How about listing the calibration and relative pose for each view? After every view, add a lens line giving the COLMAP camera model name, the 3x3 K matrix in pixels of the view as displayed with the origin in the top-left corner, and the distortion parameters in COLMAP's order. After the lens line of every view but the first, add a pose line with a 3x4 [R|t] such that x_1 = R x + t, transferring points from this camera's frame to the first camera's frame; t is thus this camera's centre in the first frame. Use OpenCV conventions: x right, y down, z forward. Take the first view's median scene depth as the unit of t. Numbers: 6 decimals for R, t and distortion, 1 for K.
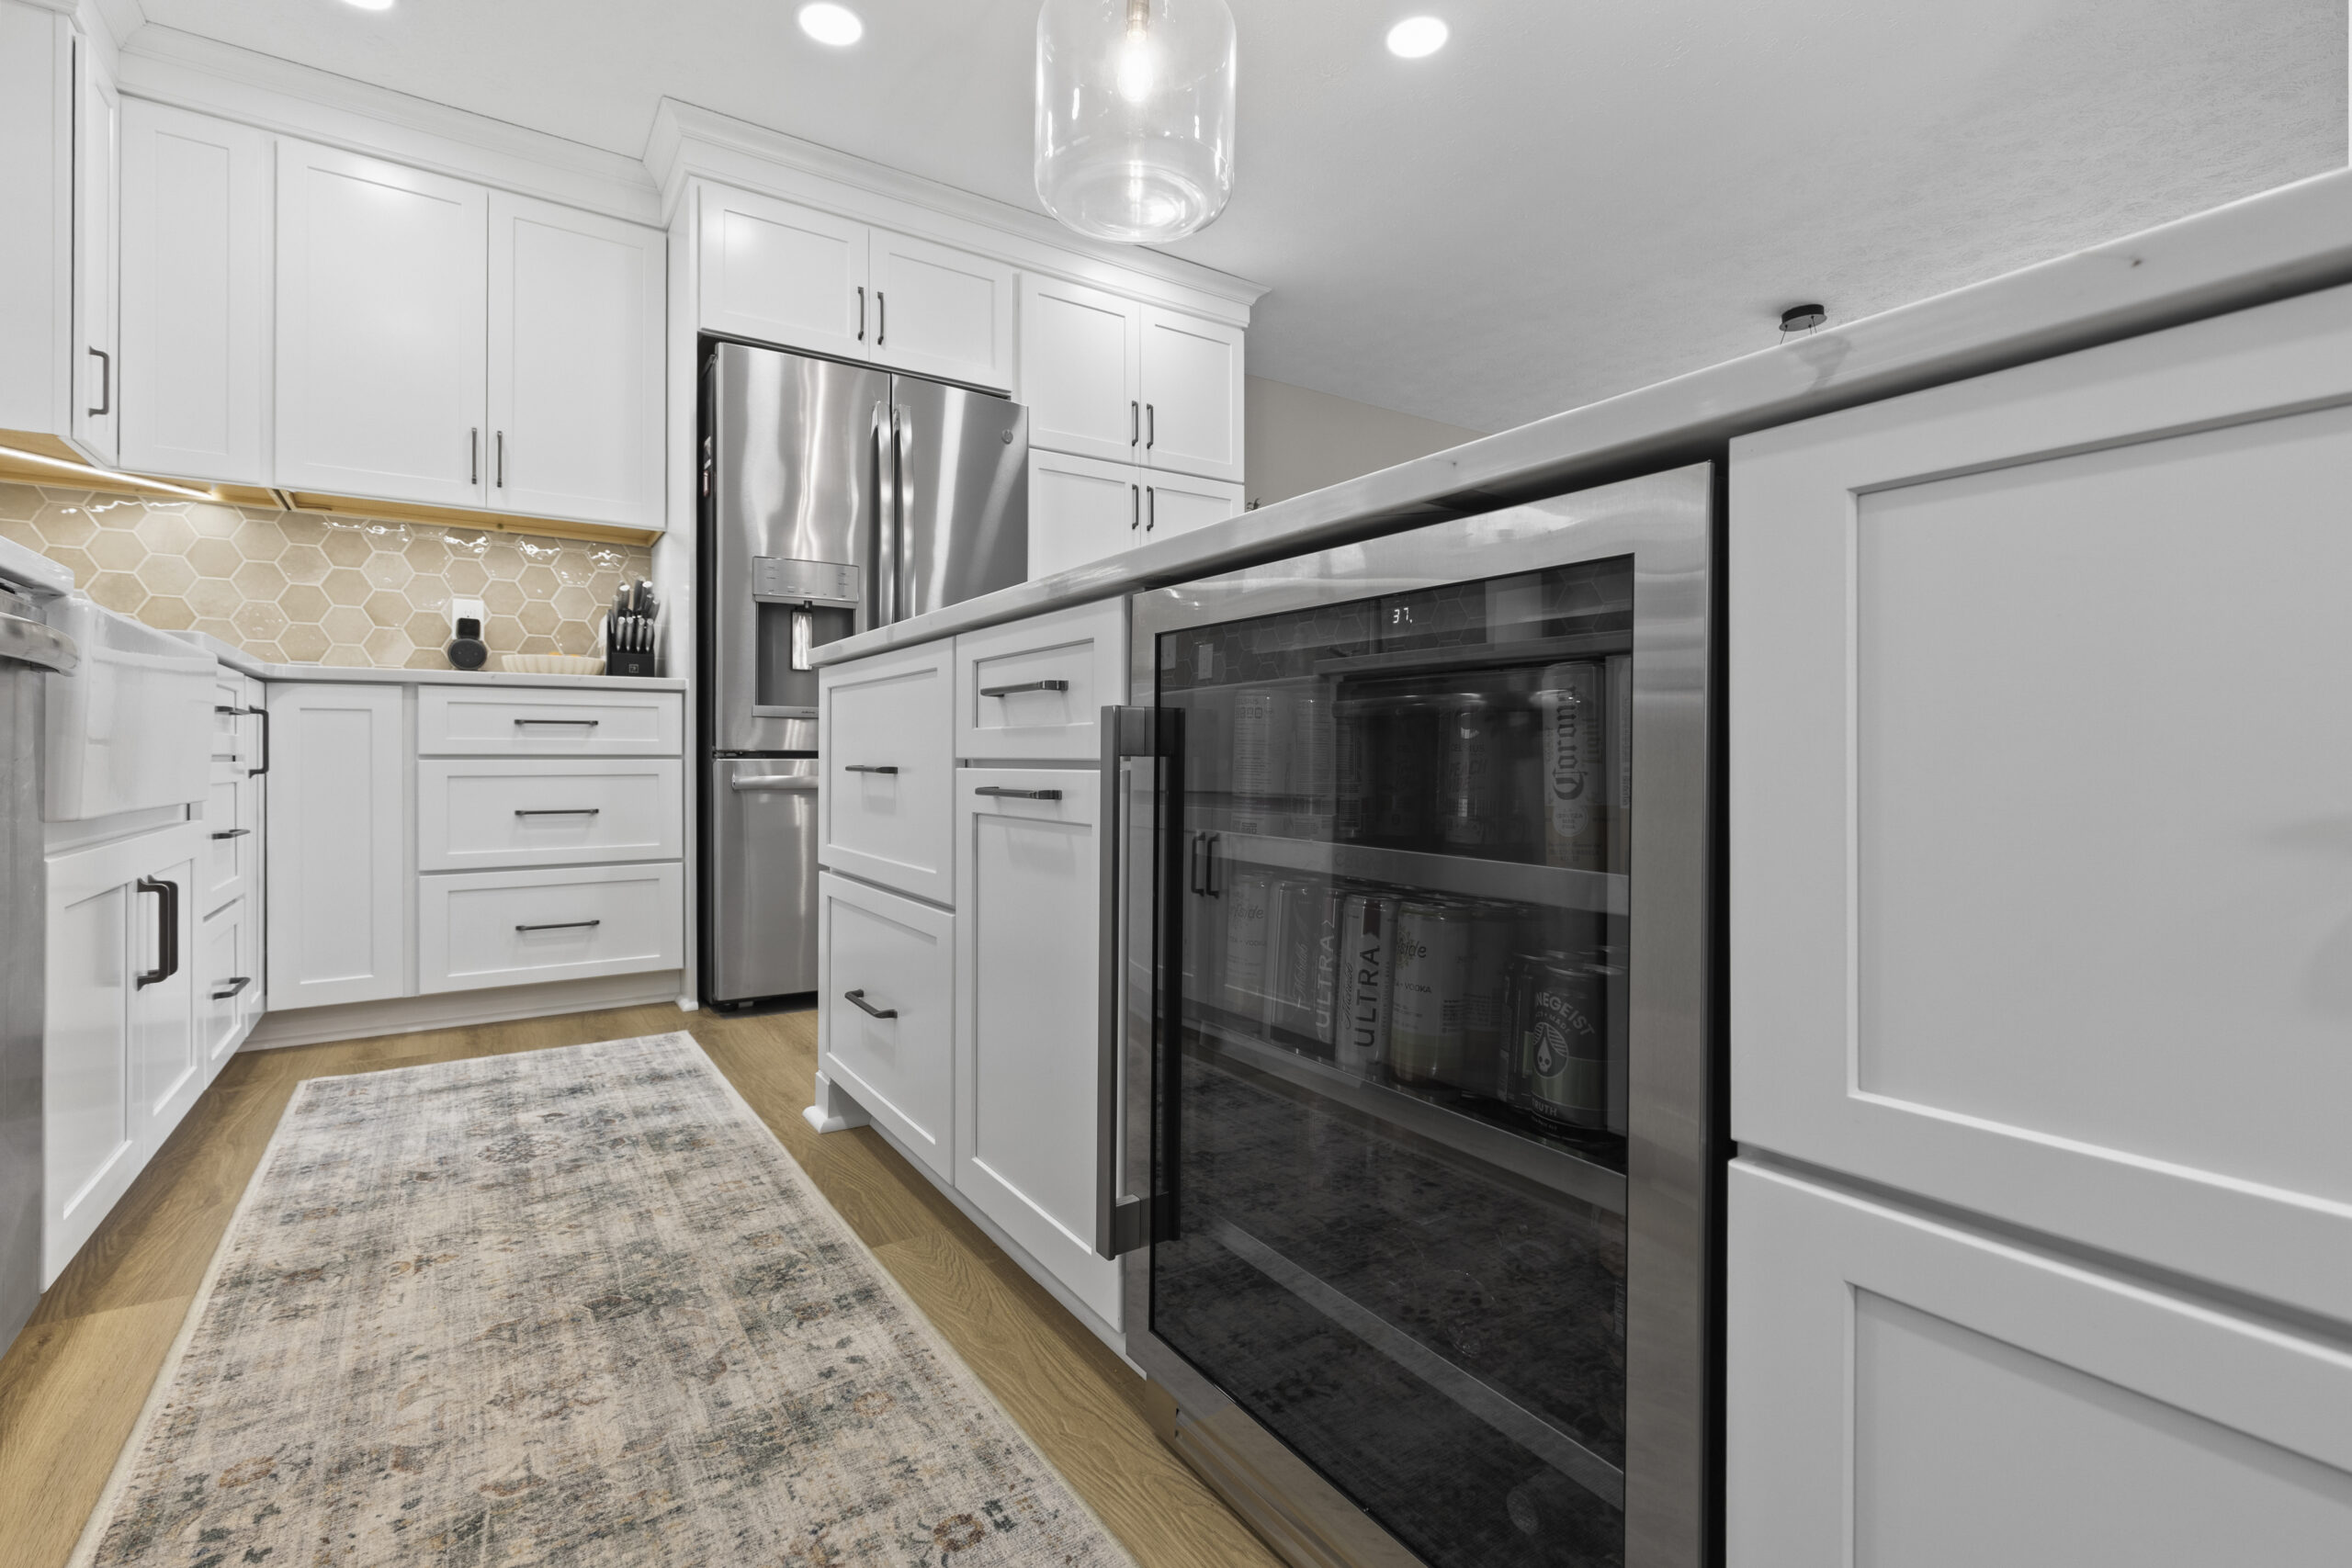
lens RADIAL K [[1053.8, 0, 1167.2], [0, 1053.8, 764.7], [0, 0, 1]] dist [0.001643, -0.000020]
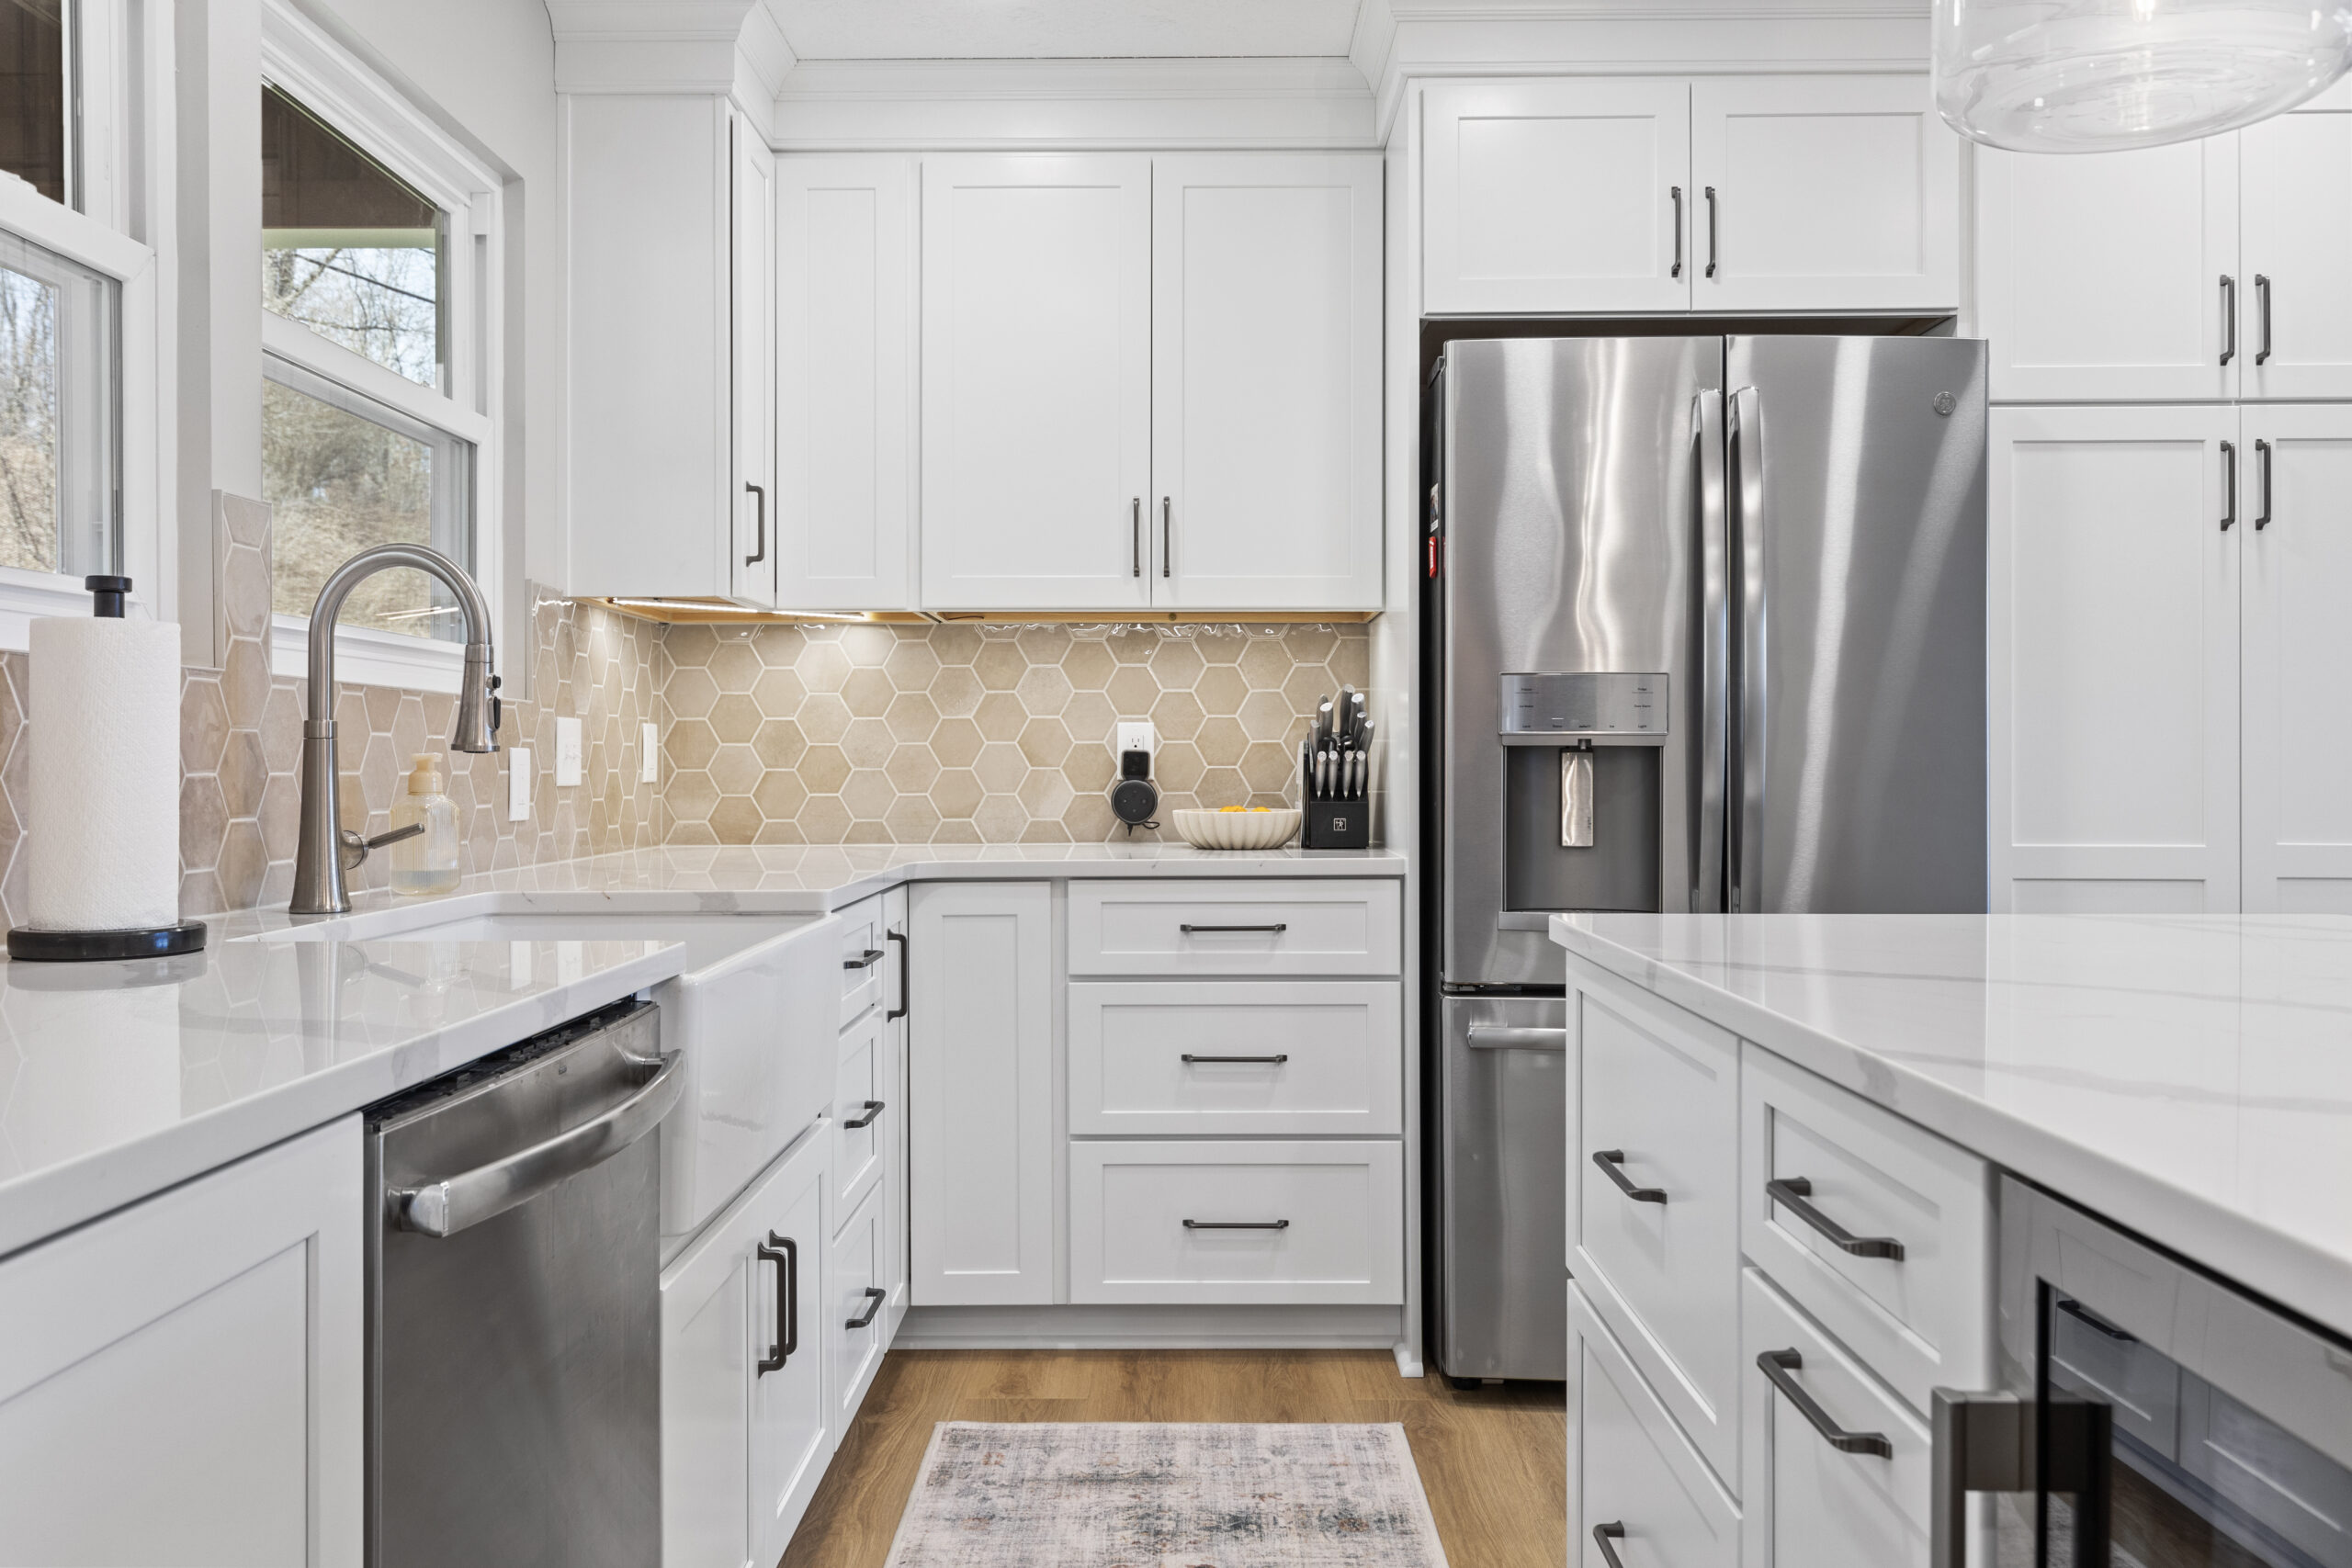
lens RADIAL K [[1826.4, 0, 1176.0], [0, 1826.4, 784.0], [0, 0, 1]] dist [0.002288, 0.002886]
pose [[0.828948, 0.000387, -0.559326, 0.053650], [0.002218, 0.999990, 0.003979, -0.138229], [0.559321, -0.004539, 0.828939, -0.002823]]
